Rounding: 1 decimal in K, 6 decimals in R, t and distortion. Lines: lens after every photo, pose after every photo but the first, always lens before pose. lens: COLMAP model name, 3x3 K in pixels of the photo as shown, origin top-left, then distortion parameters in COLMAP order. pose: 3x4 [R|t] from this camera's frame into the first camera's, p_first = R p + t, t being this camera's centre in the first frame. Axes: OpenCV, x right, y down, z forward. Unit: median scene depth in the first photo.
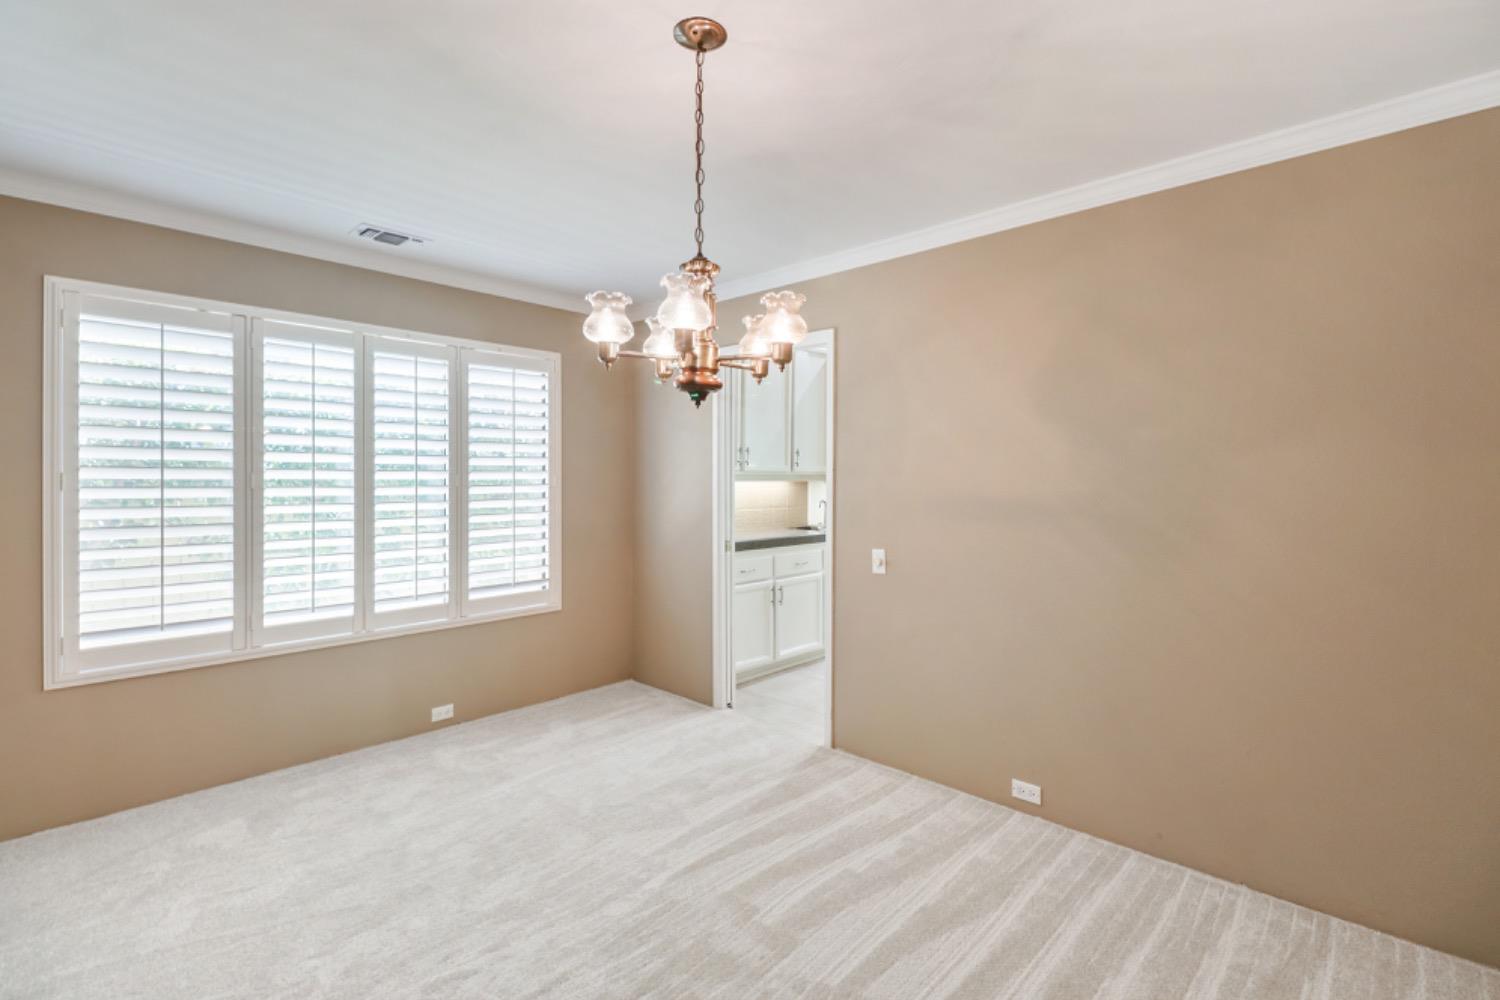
lens RADIAL K [[691.5, 0, 749.6], [0, 691.5, 476.5], [0, 0, 1]] dist [0.021313, -0.013397]
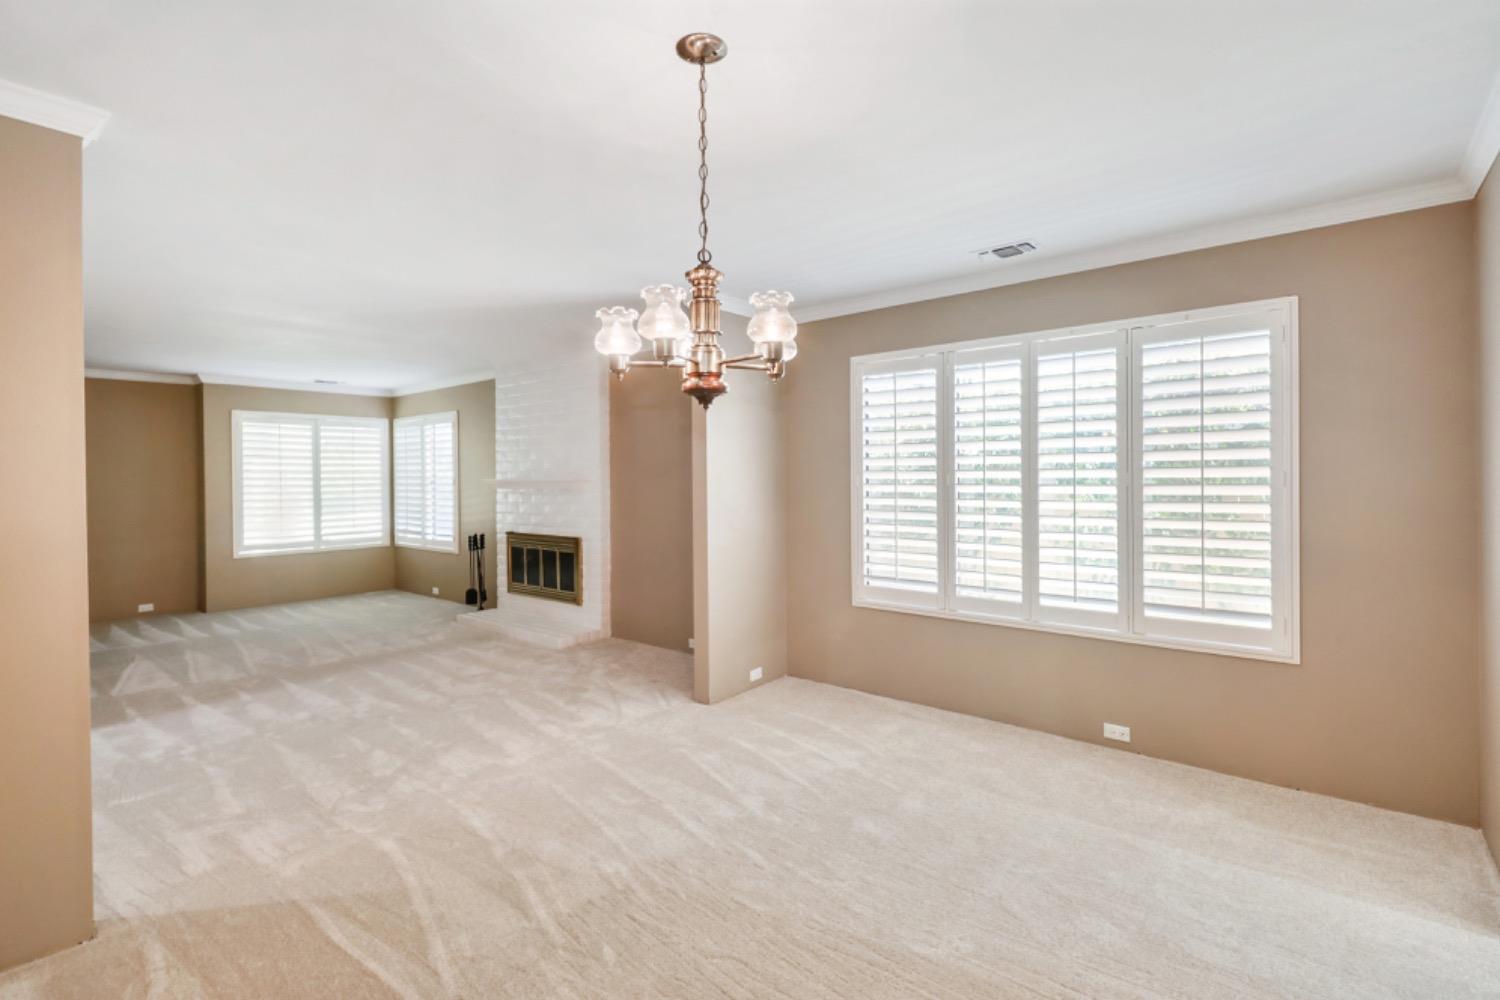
lens RADIAL K [[691.5, 0, 749.6], [0, 691.5, 476.5], [0, 0, 1]] dist [0.021313, -0.013397]
pose [[0.054449, -0.005555, -0.998501, 0.495392], [0.009802, 0.999939, -0.005028, 0.002540], [0.998468, -0.009513, 0.054501, 0.516330]]
